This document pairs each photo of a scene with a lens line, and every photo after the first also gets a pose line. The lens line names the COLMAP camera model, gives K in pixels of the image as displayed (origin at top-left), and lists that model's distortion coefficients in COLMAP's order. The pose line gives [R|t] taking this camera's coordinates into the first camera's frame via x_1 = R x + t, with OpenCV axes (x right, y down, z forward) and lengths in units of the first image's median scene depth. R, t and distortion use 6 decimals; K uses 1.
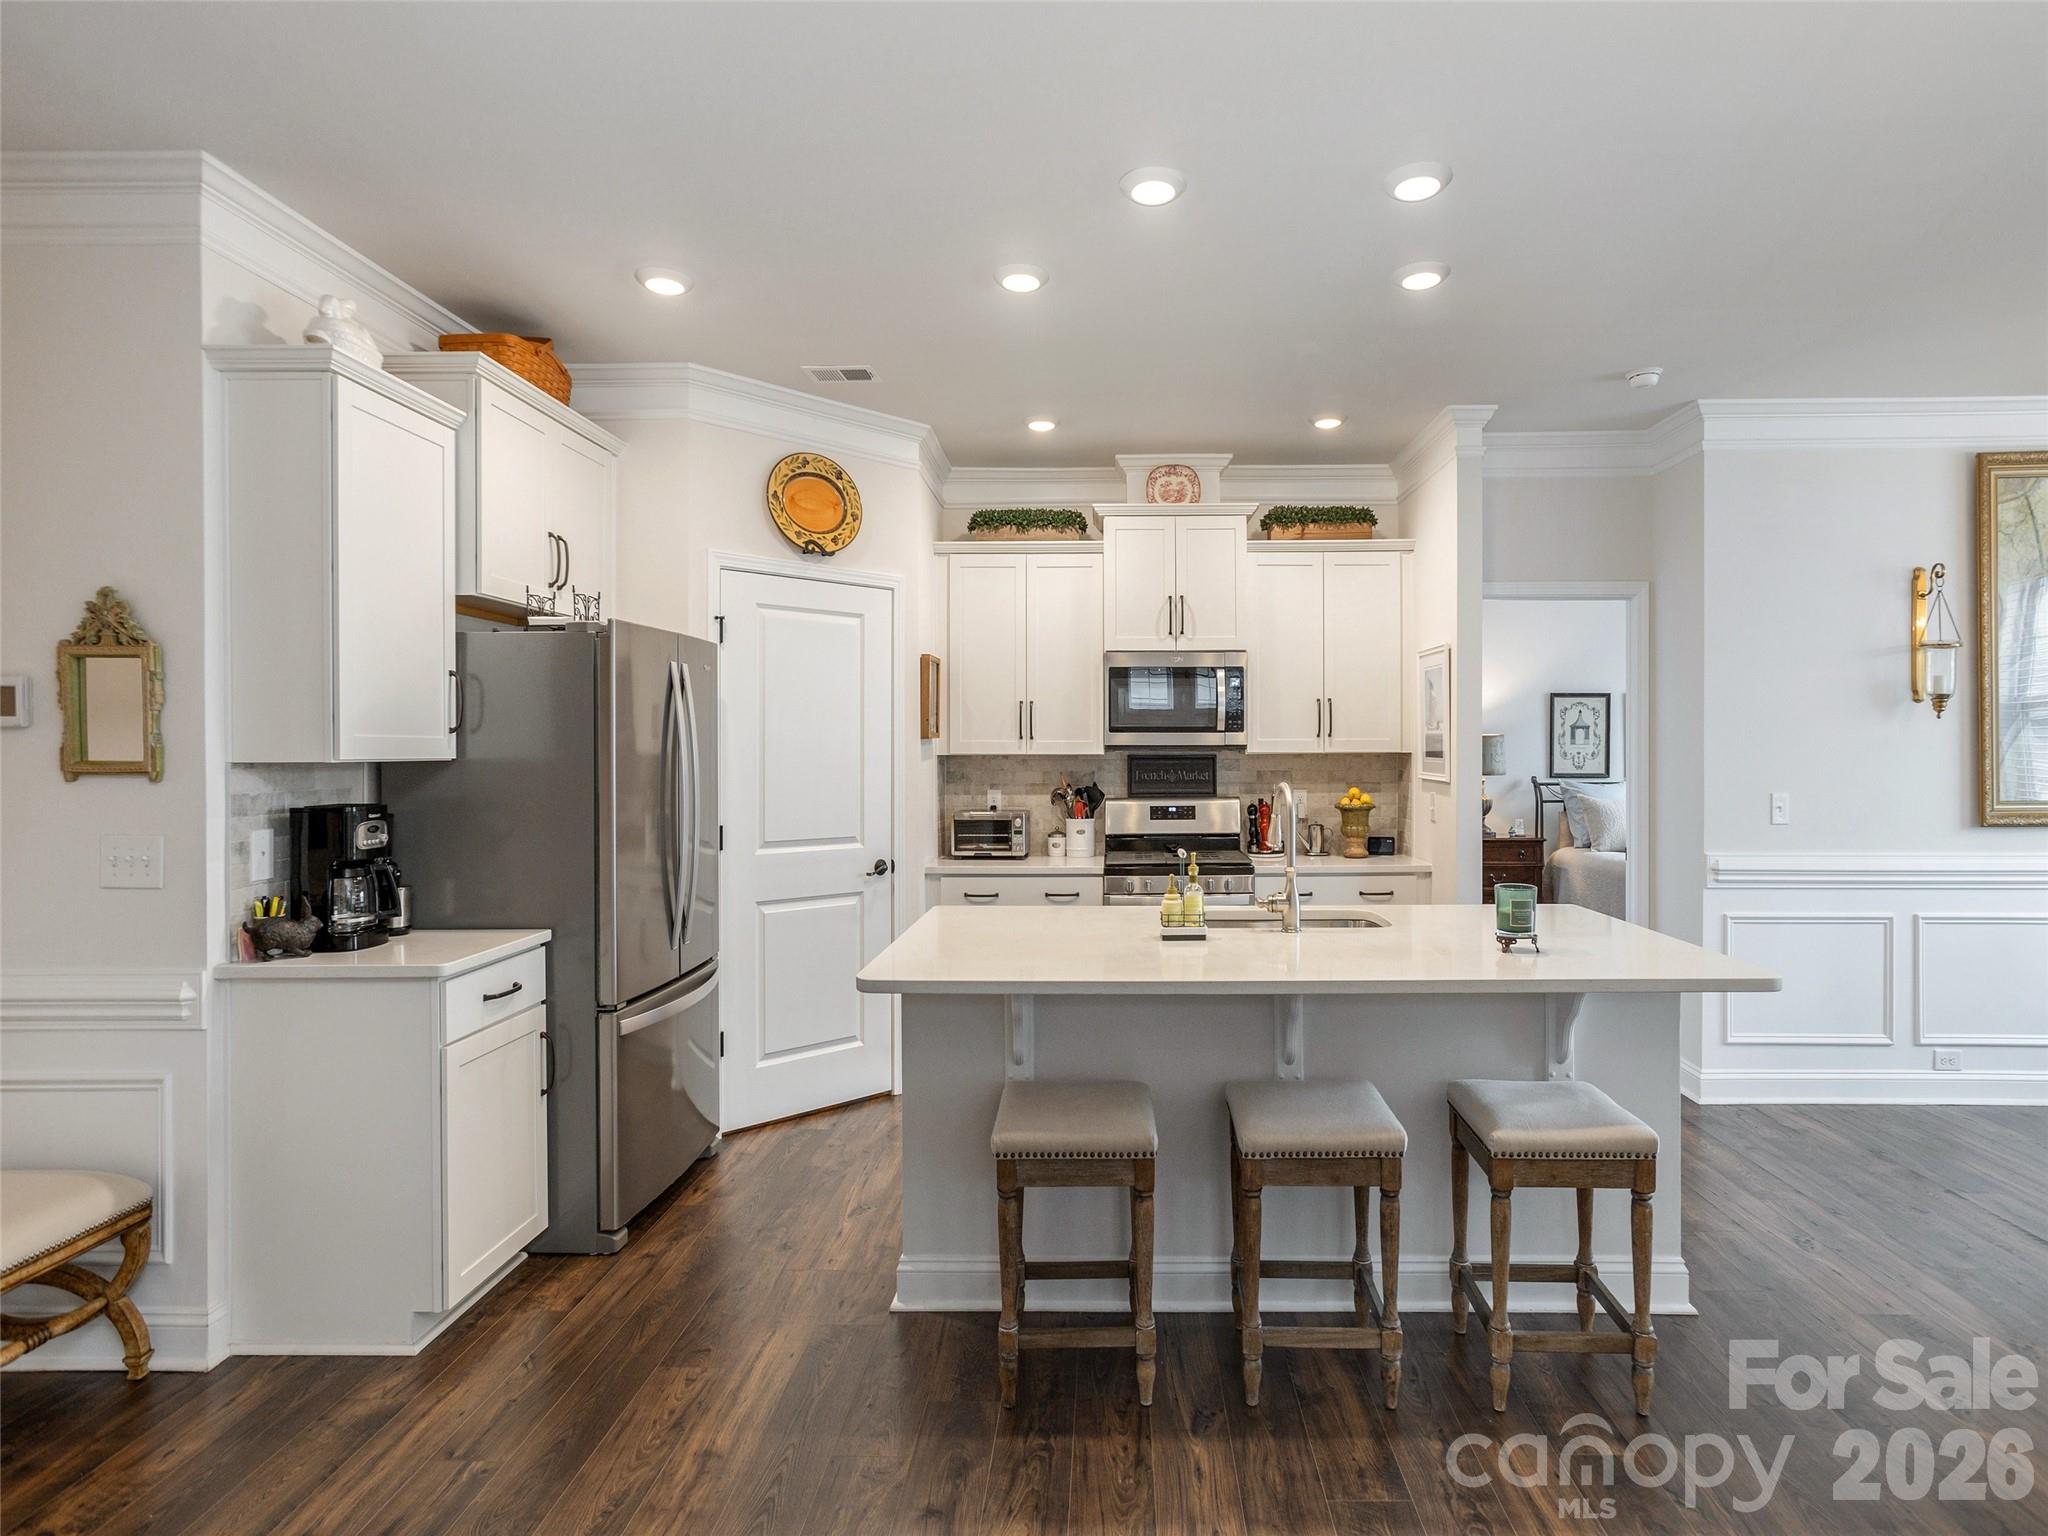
lens RADIAL K [[1088.9, 0, 1088.6], [0, 1088.9, 752.9], [0, 0, 1]] dist [-0.005446, -0.000052]
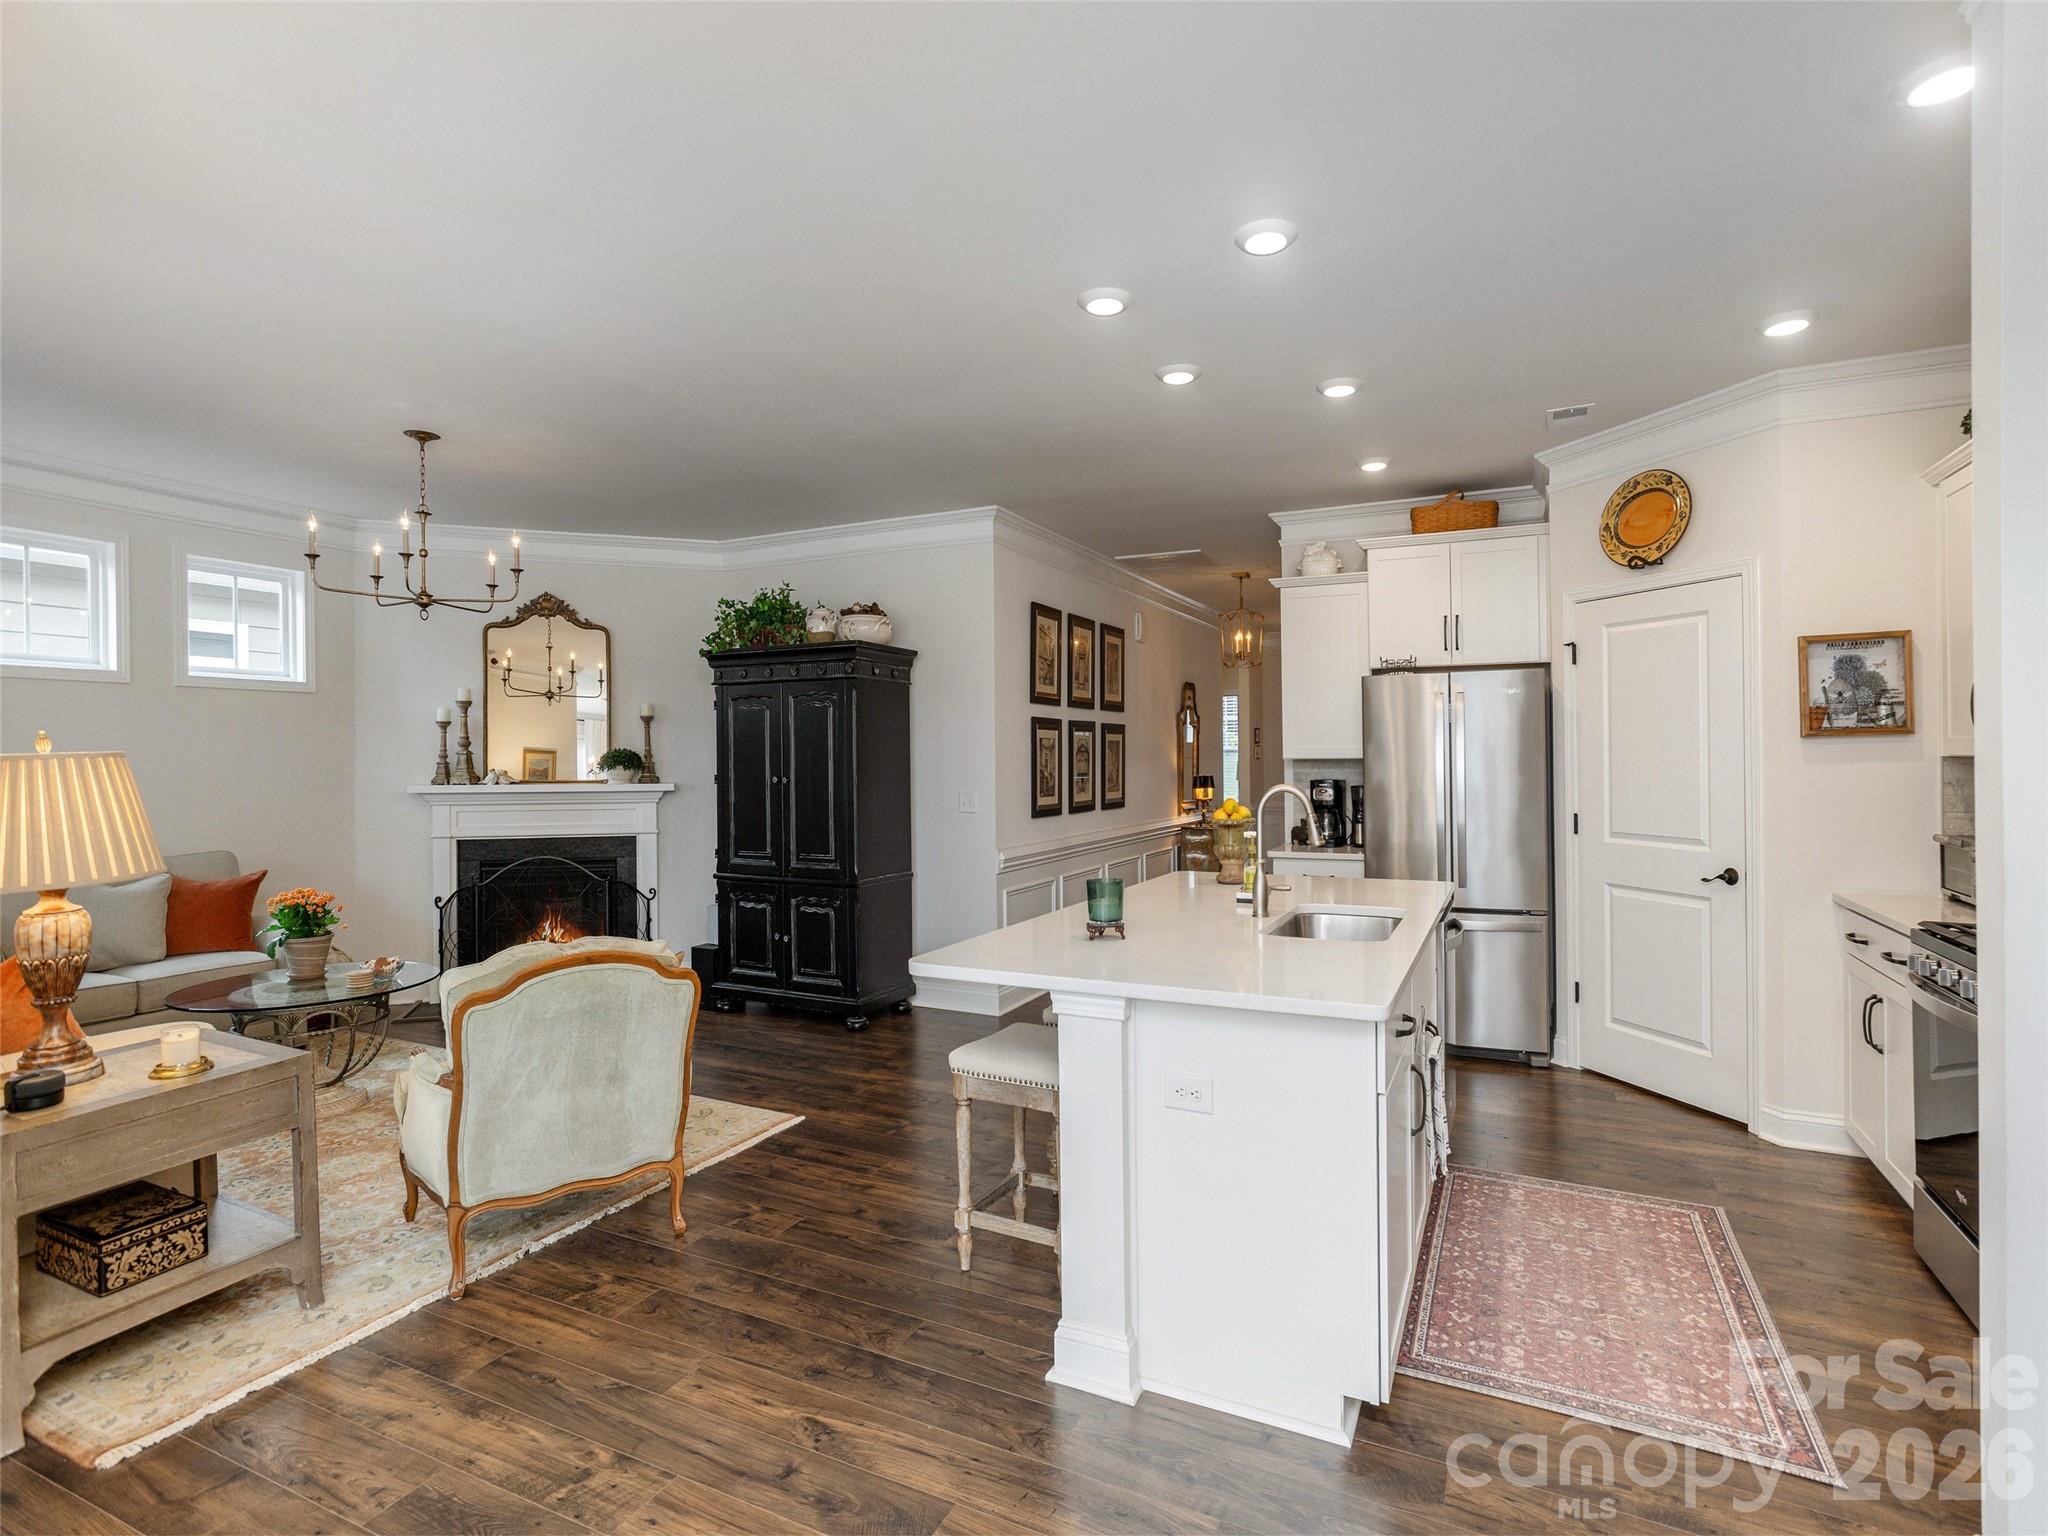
lens RADIAL K [[994.3, 0, 1113.4], [0, 994.3, 755.2], [0, 0, 1]] dist [-0.031665, 0.046425]
pose [[-0.367274, 0.005103, -0.930099, 0.714772], [0.005763, 0.999978, 0.003211, -0.003865], [0.930095, -0.004181, -0.367296, 0.741558]]
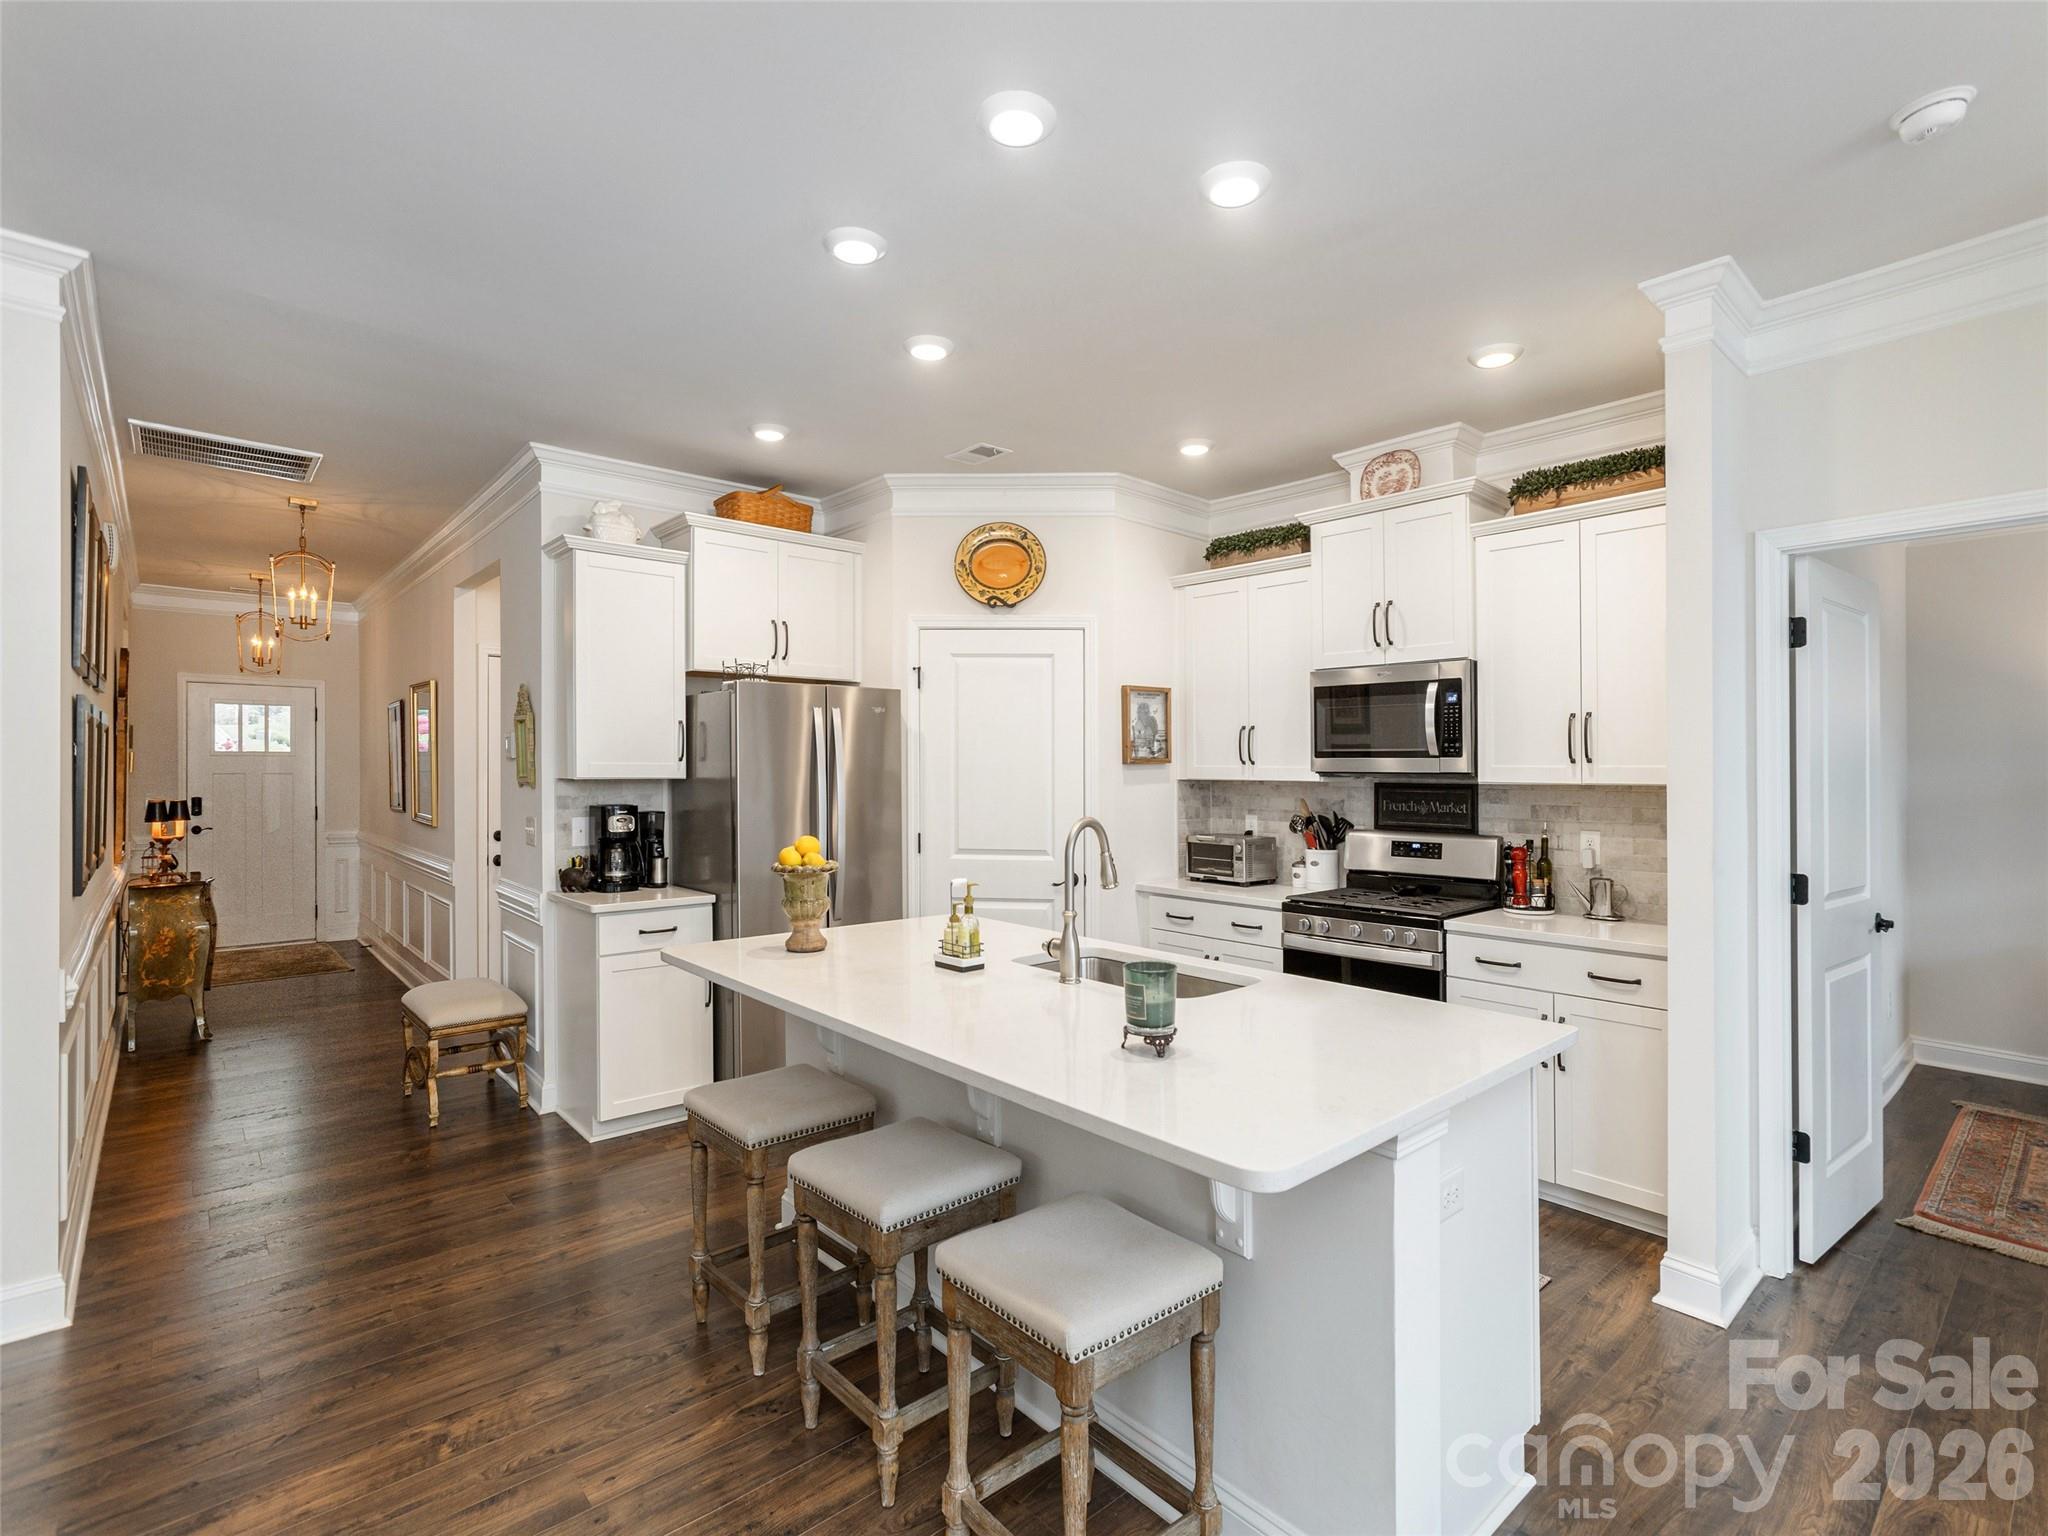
lens RADIAL K [[974.7, 0, 999.4], [0, 974.7, 761.4], [0, 0, 1]] dist [-0.029050, -0.000075]
pose [[0.667721, 0.002667, -0.744407, 0.454032], [-0.009301, 0.999945, -0.004760, -0.009189], [0.744353, 0.010102, 0.667709, 0.252661]]
